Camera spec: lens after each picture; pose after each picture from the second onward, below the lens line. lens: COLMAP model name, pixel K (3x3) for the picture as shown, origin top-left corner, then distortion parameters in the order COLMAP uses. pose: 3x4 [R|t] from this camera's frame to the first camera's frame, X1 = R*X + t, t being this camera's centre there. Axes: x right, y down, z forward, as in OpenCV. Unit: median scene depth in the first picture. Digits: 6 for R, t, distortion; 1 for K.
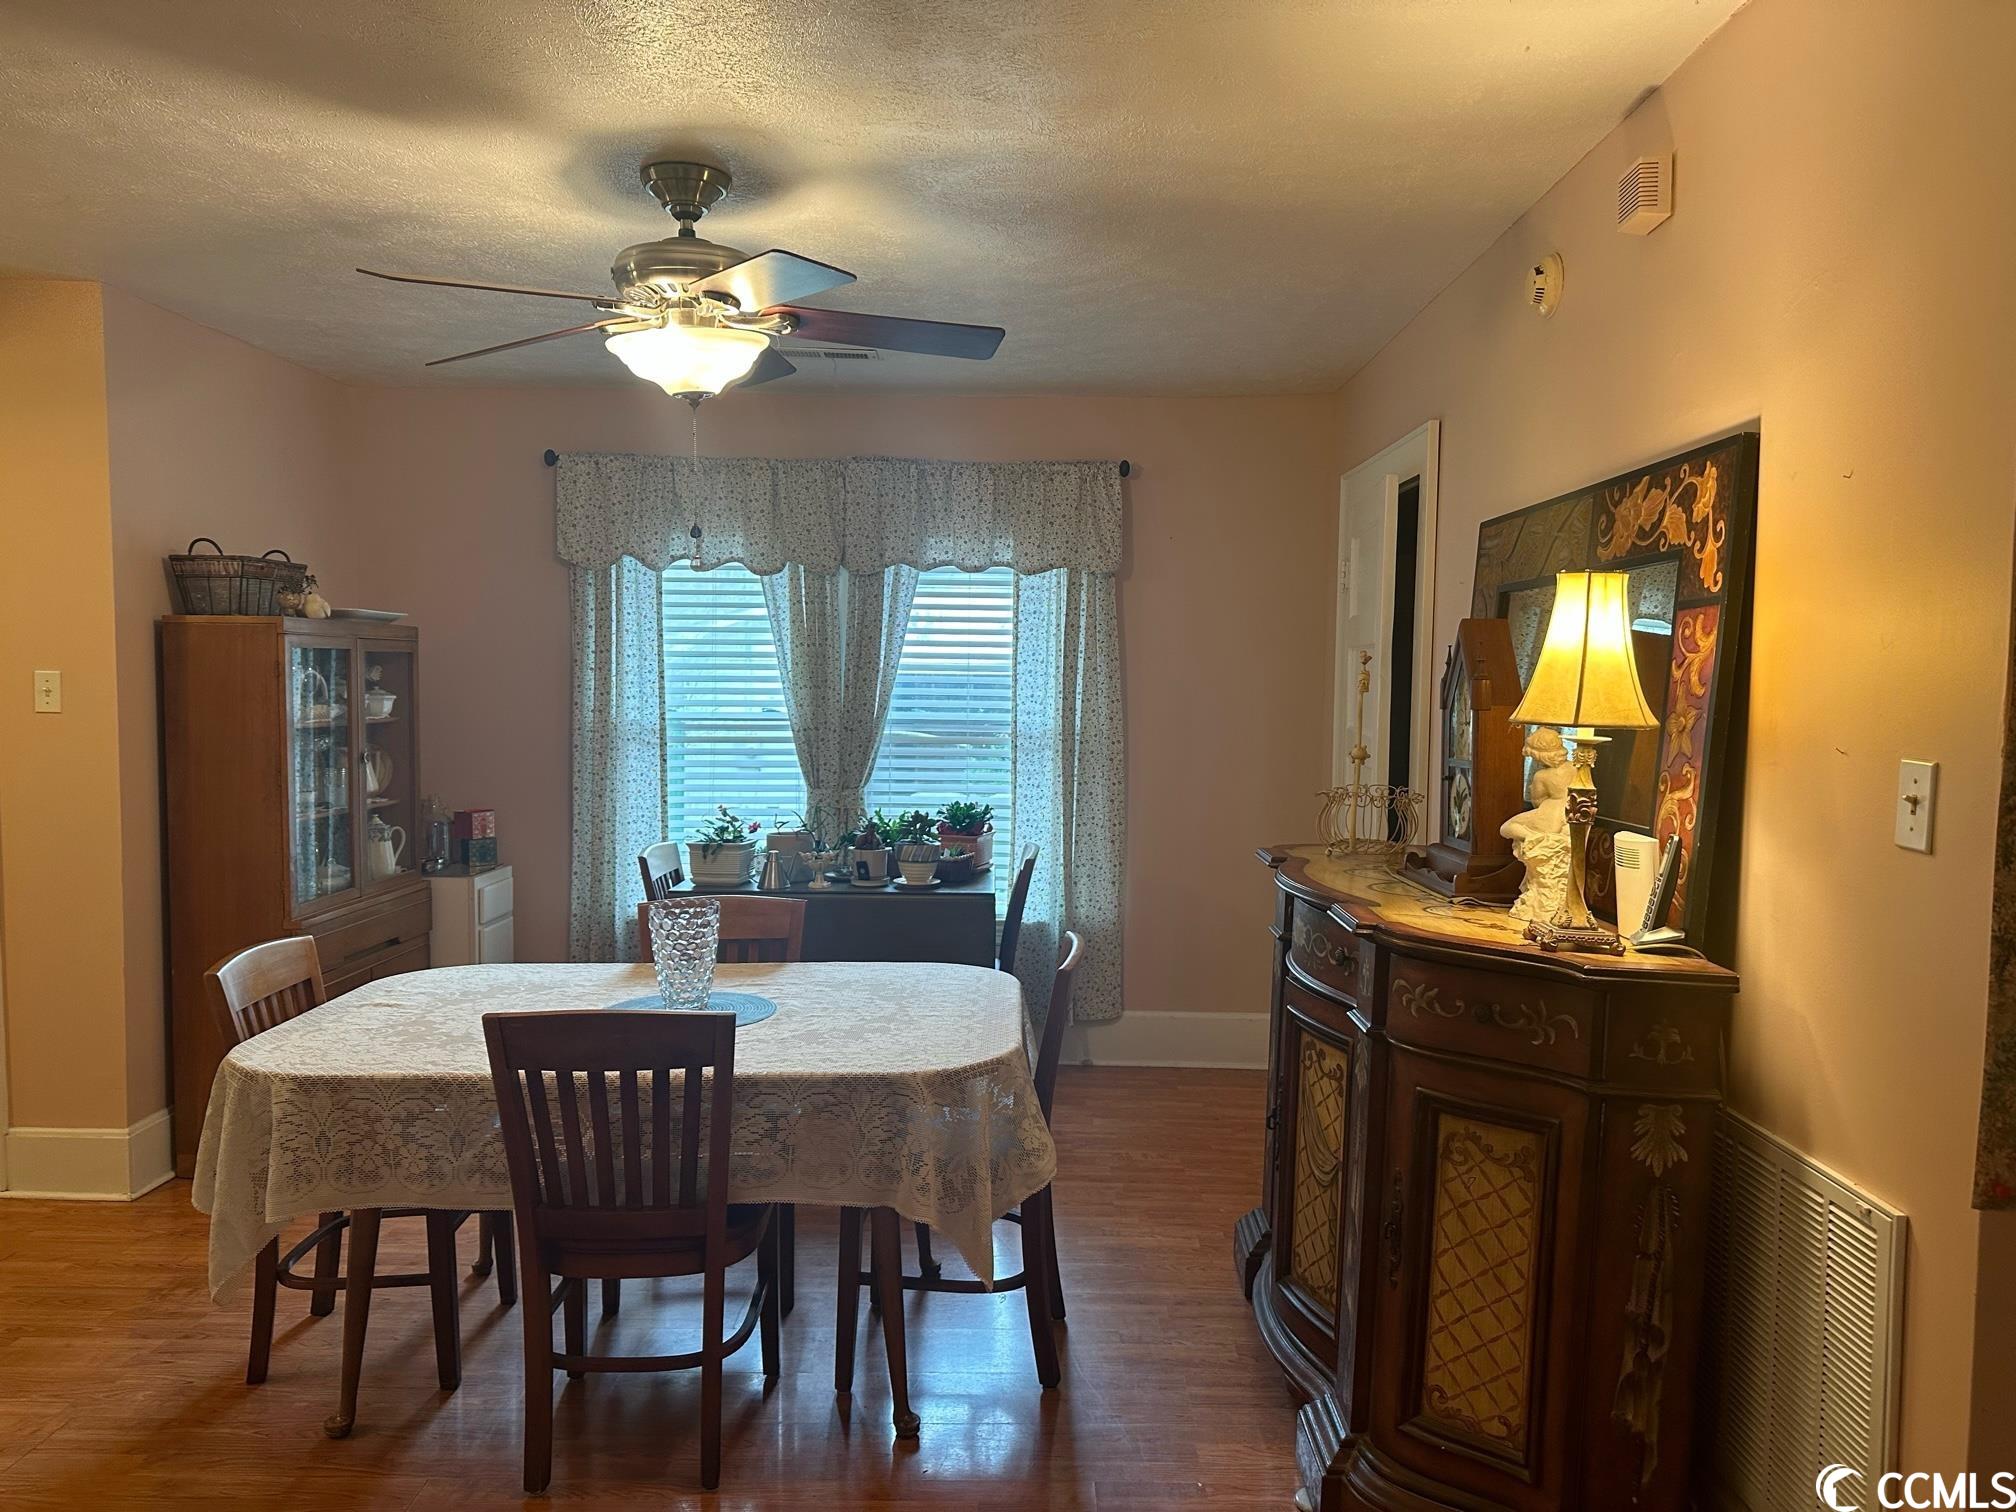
lens RADIAL K [[1392.7, 0, 1017.2], [0, 1392.7, 764.4], [0, 0, 1]] dist [0.141805, -0.247449]
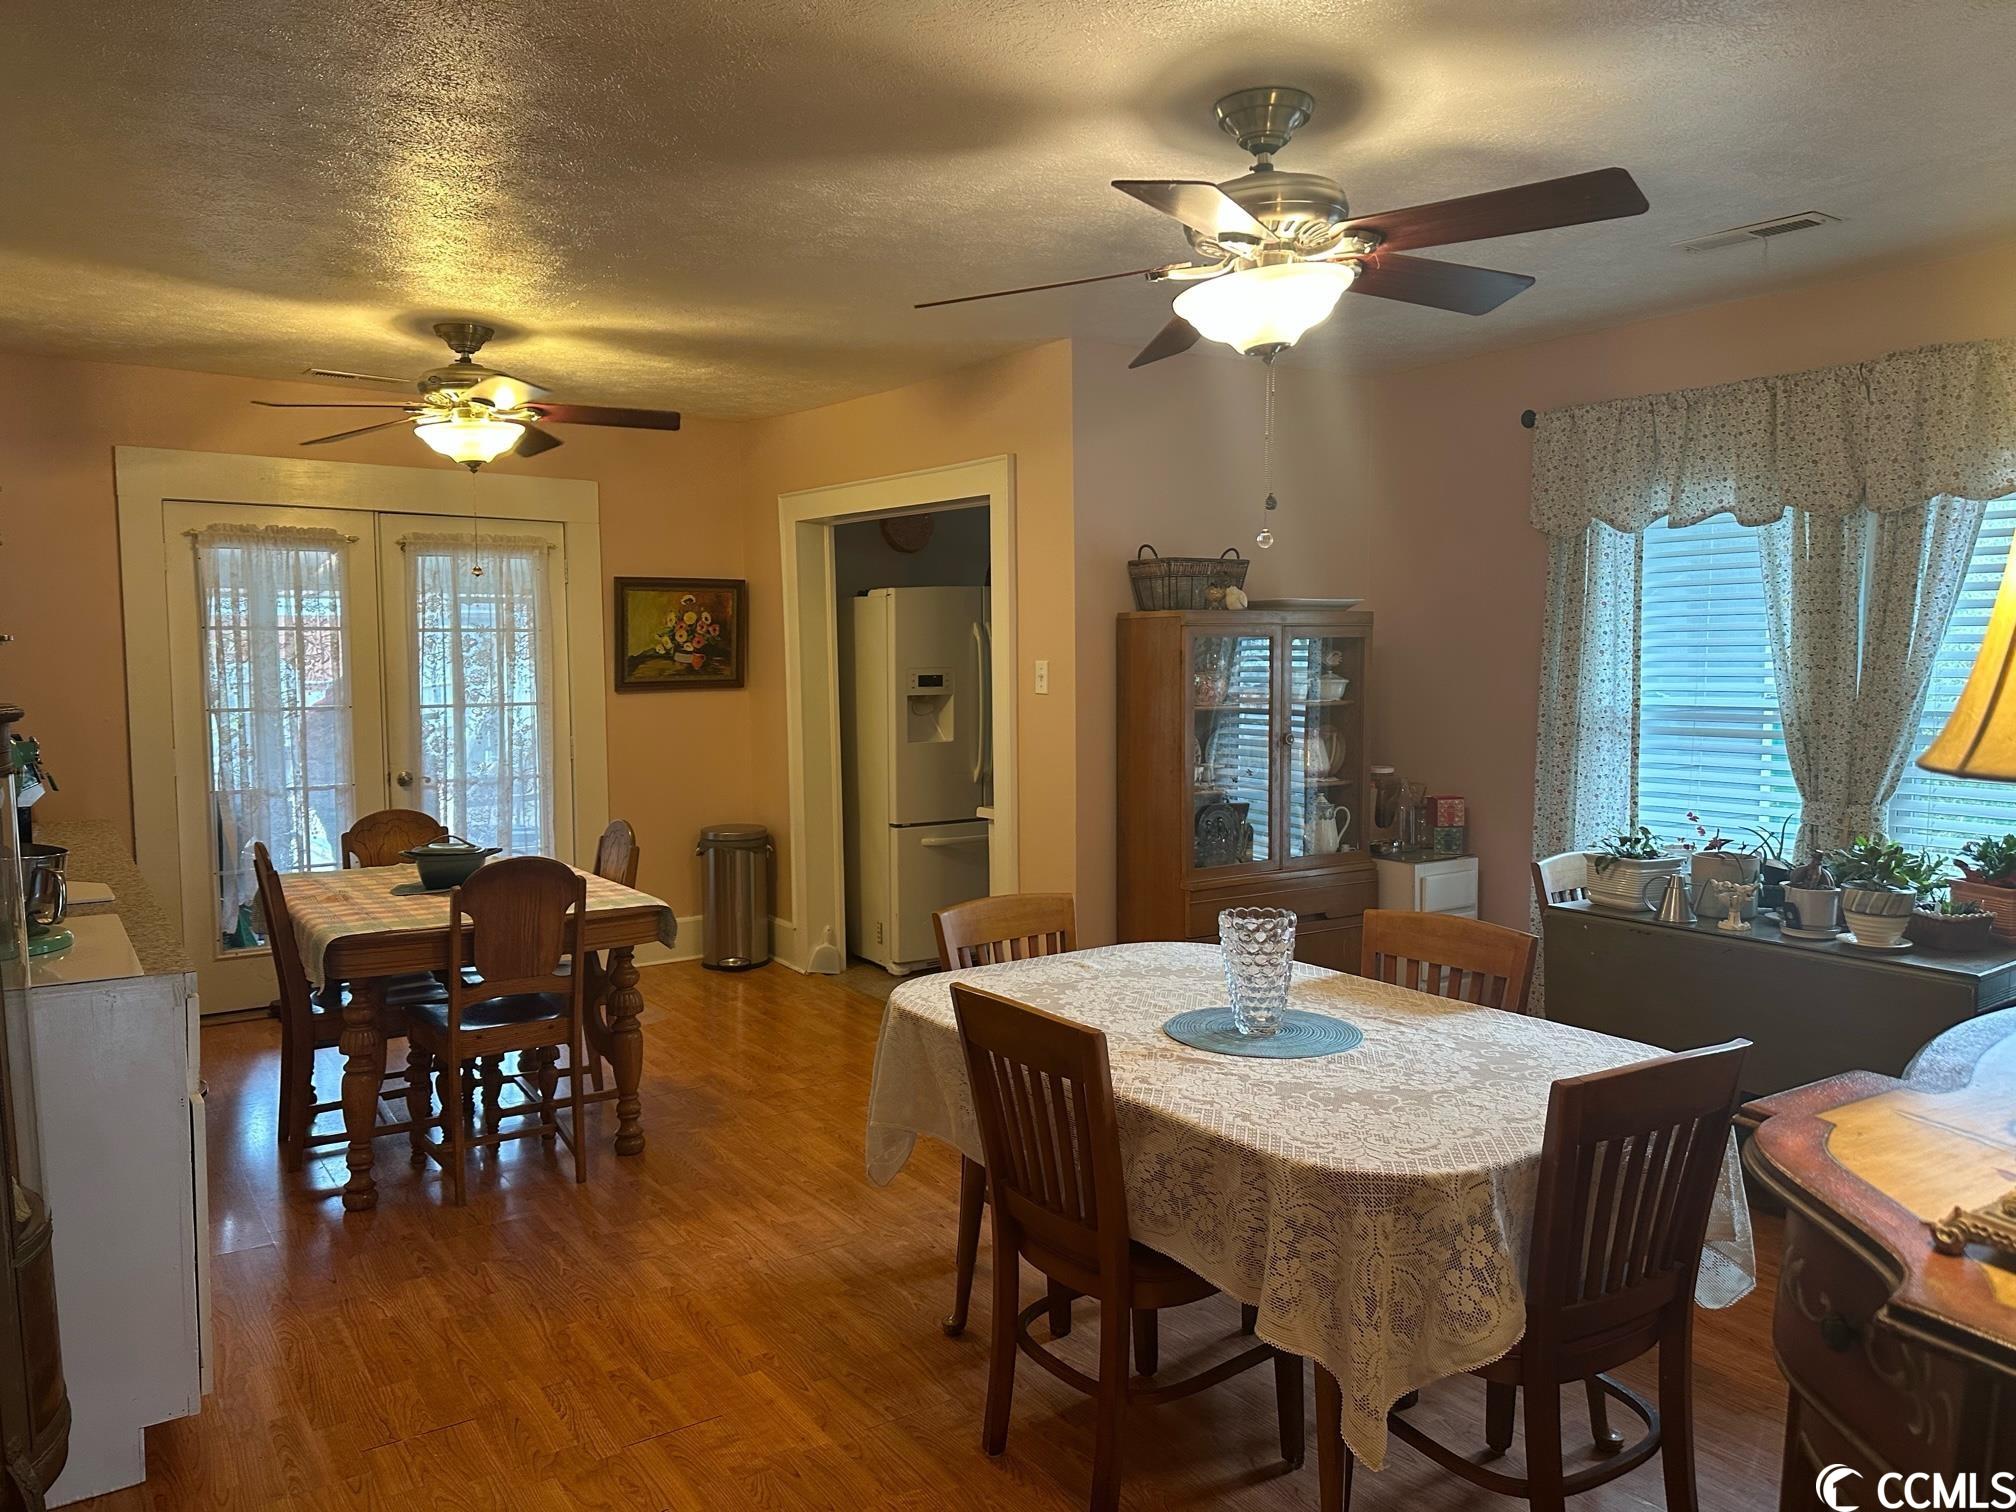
lens RADIAL K [[1392.7, 0, 1017.2], [0, 1392.7, 764.4], [0, 0, 1]] dist [0.141805, -0.247449]
pose [[0.568397, 0.053561, -0.821009, 0.261950], [-0.039621, 0.998503, 0.037710, -0.015822], [0.821800, 0.011095, 0.569668, 0.219945]]
